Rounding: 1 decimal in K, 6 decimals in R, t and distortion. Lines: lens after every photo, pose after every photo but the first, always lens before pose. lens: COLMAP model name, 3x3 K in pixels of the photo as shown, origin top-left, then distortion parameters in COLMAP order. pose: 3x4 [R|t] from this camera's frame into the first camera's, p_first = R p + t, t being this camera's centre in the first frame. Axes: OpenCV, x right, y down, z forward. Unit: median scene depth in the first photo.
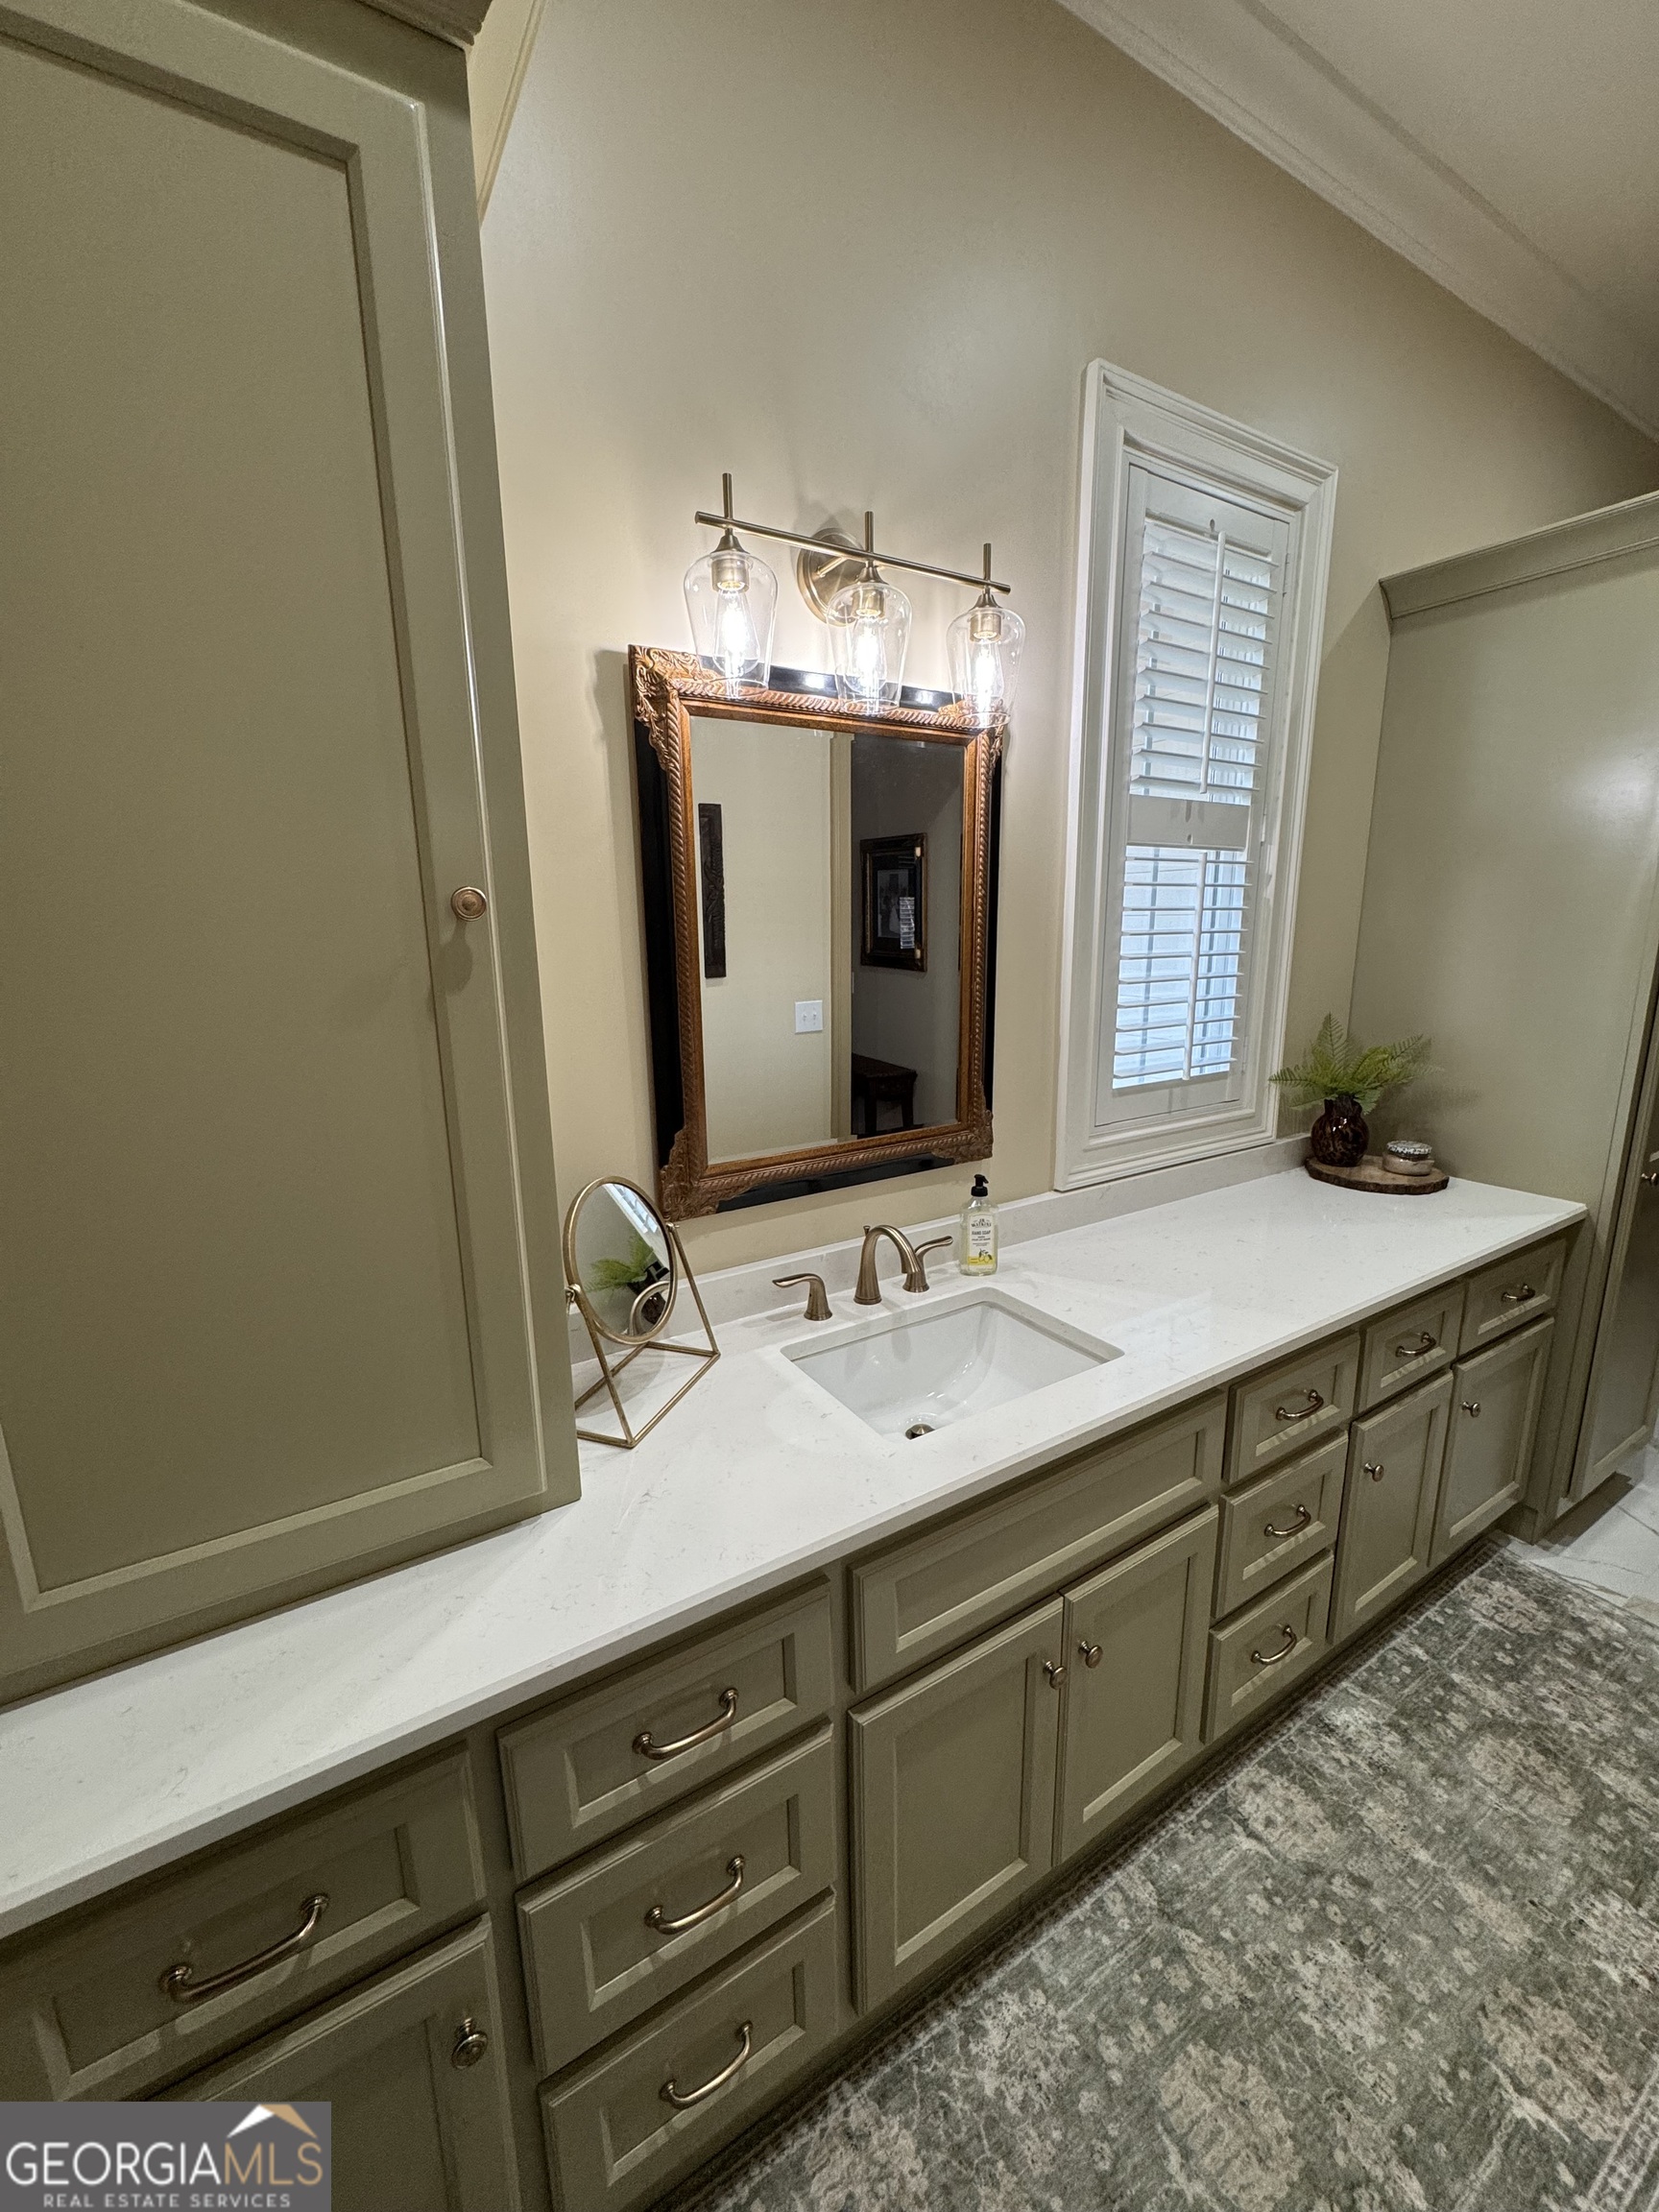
lens RADIAL K [[882.0, 0, 829.5], [0, 882.0, 1106.0], [0, 0, 1]] dist [-0.002825, 0.000777]
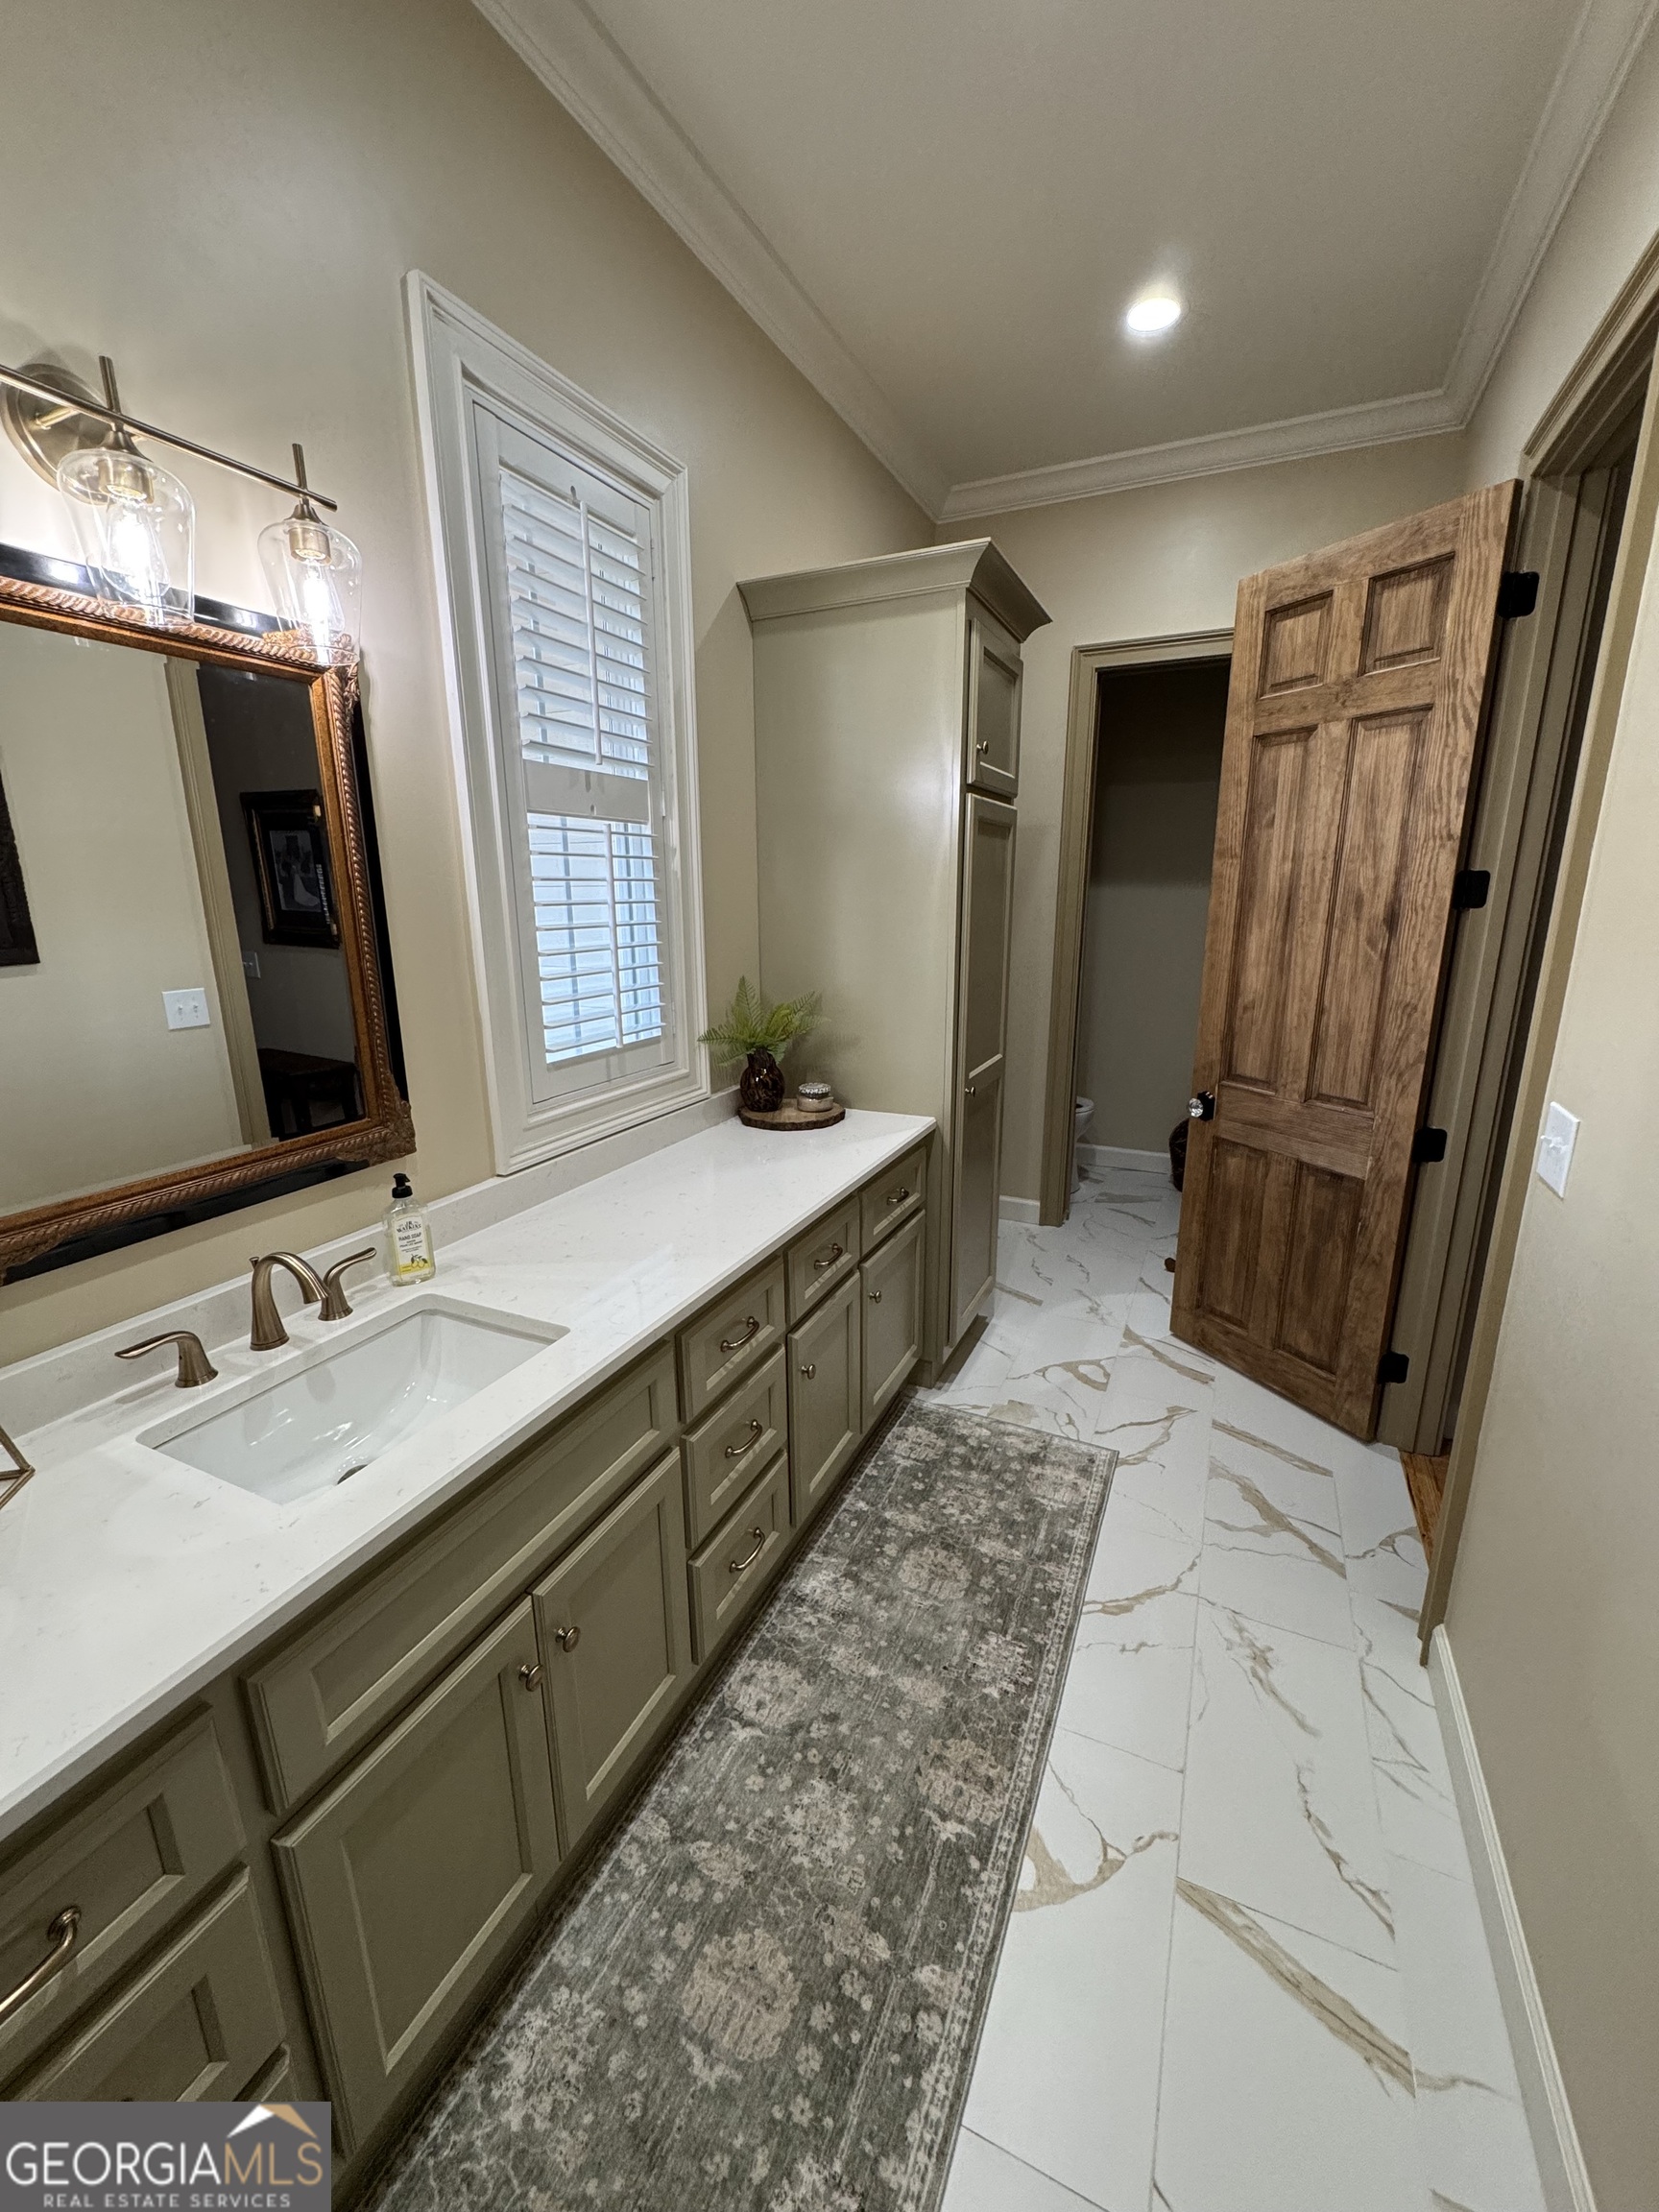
lens RADIAL K [[882.0, 0, 829.5], [0, 882.0, 1106.0], [0, 0, 1]] dist [-0.002825, 0.000777]
pose [[0.838391, -0.123261, 0.530949, 0.068754], [0.107101, 0.992359, 0.061261, 0.001259], [-0.534443, 0.005504, 0.845186, 0.005005]]
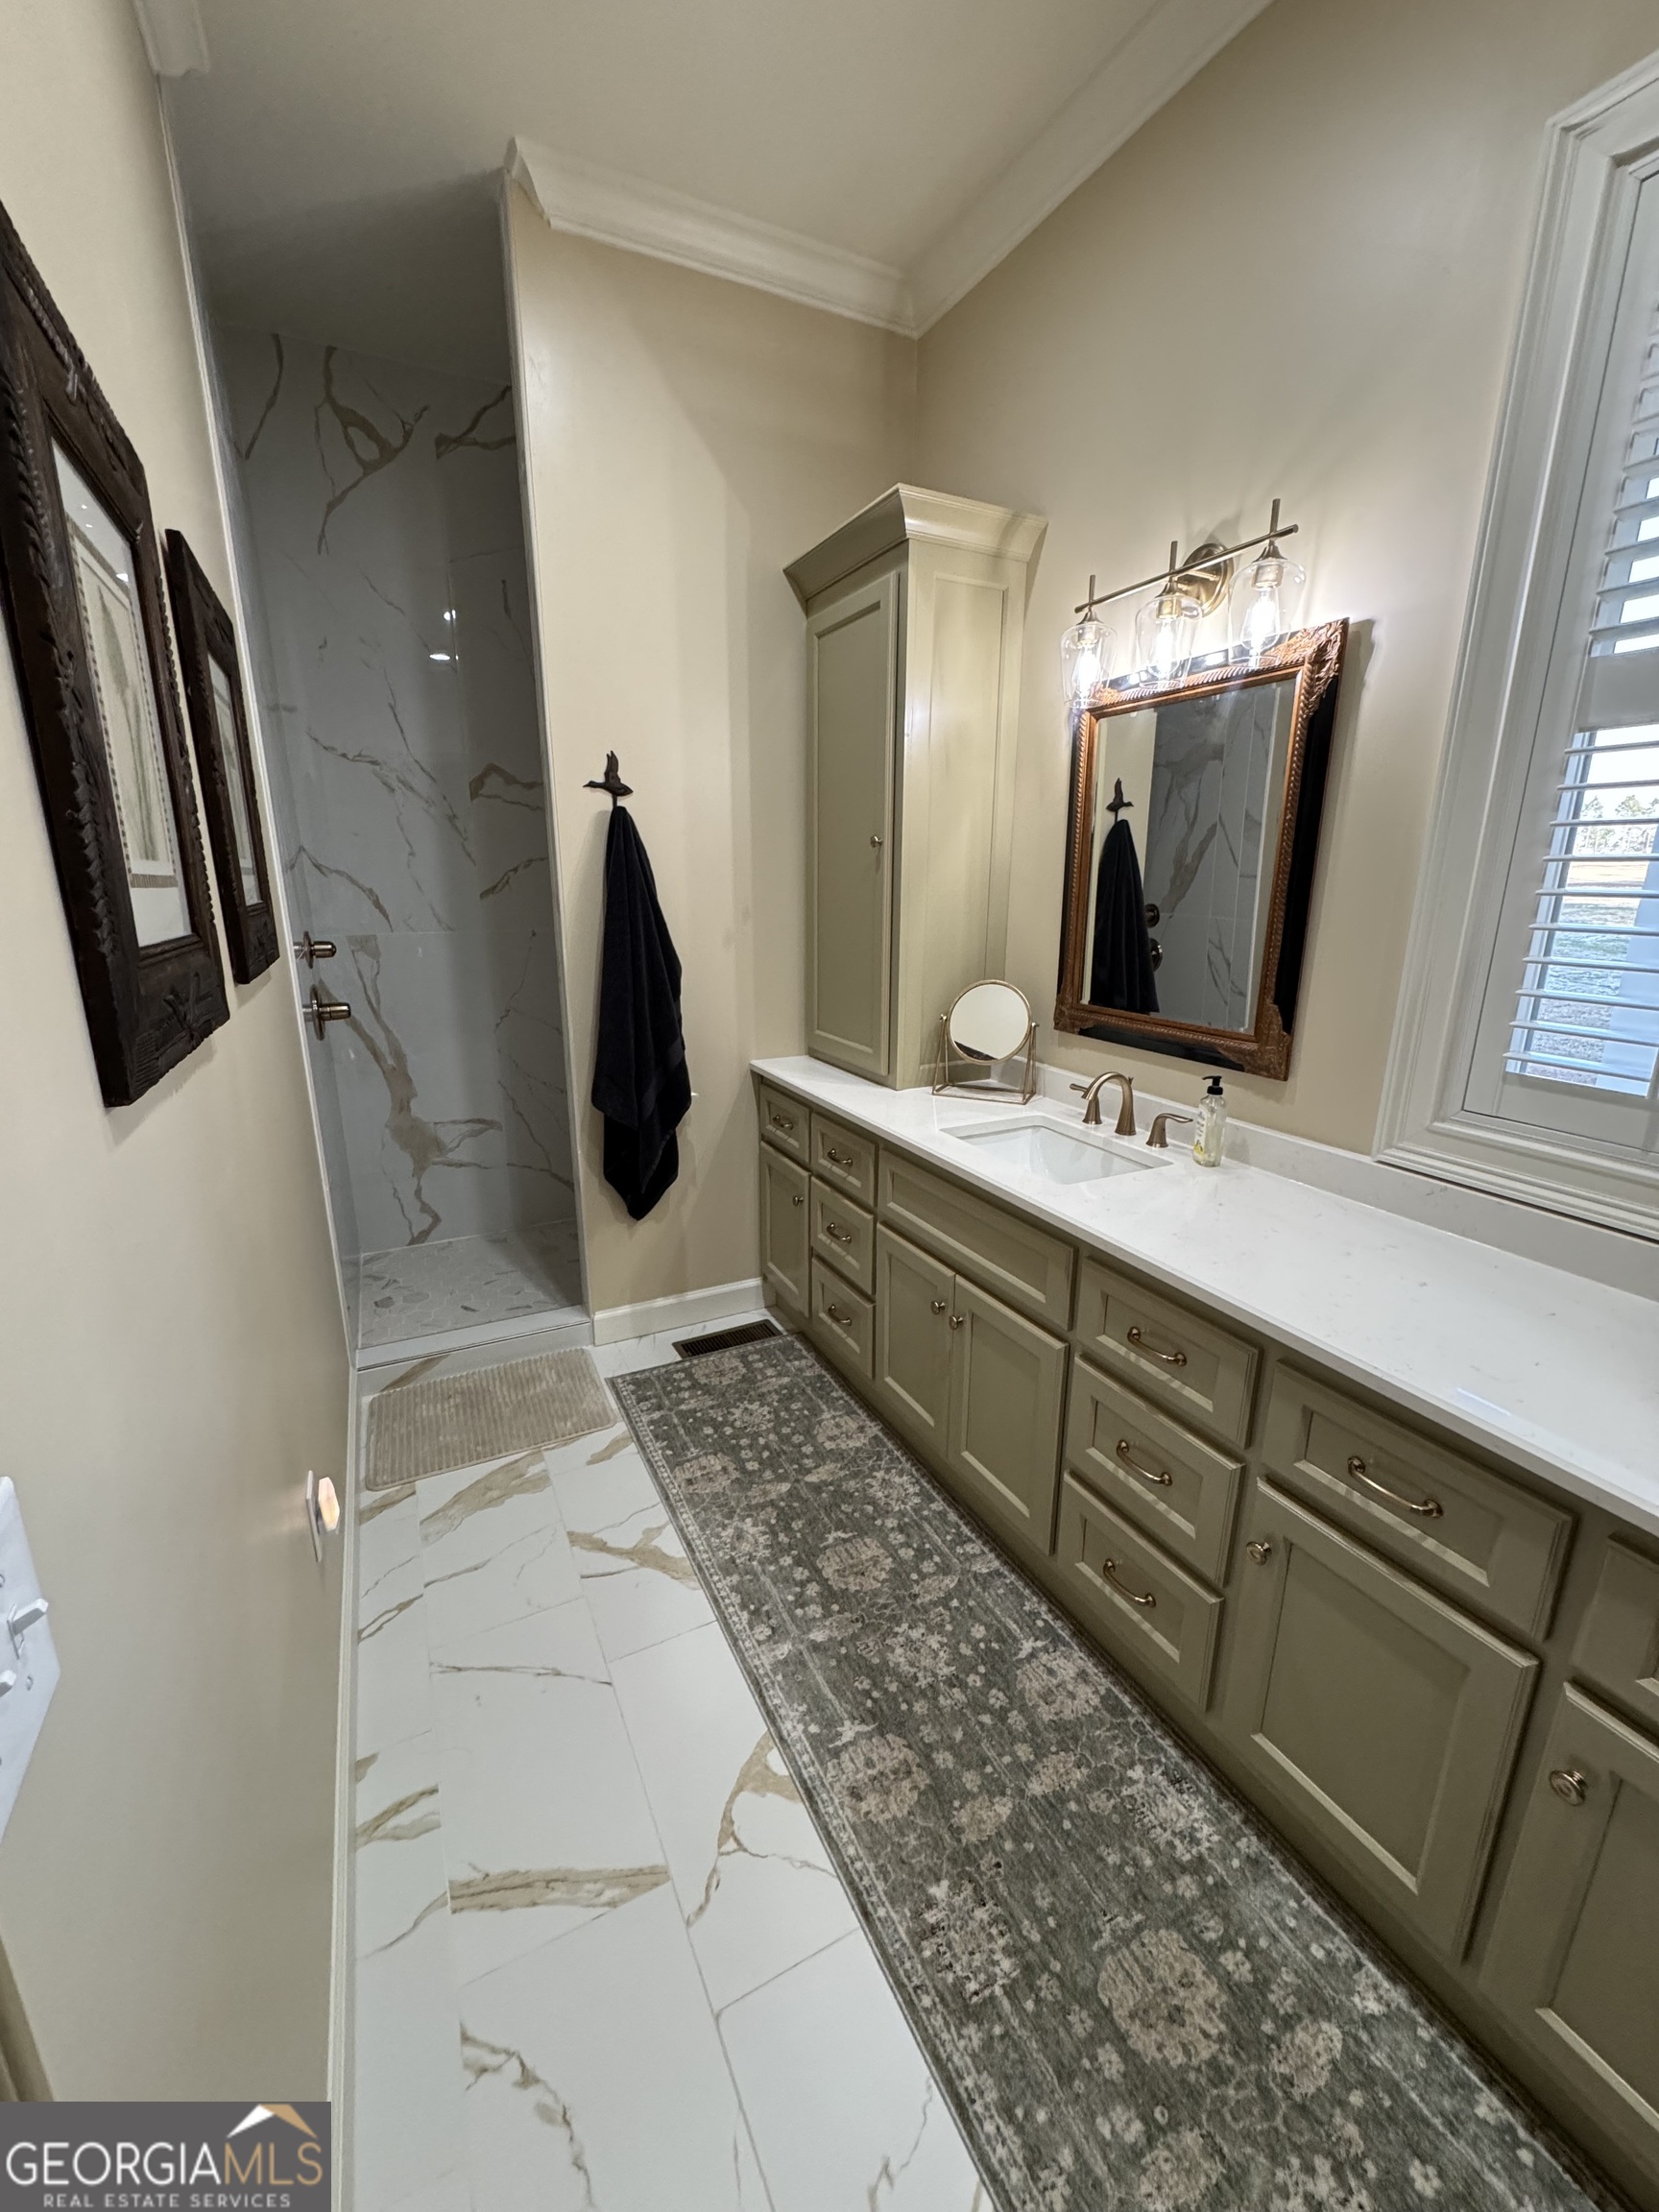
lens RADIAL K [[882.0, 0, 829.5], [0, 882.0, 1106.0], [0, 0, 1]] dist [-0.002825, 0.000777]
pose [[-0.086462, 0.268780, -0.959313, 1.286938], [-0.206185, 0.937244, 0.281180, -0.098217], [0.974686, 0.222108, -0.025617, 0.554333]]
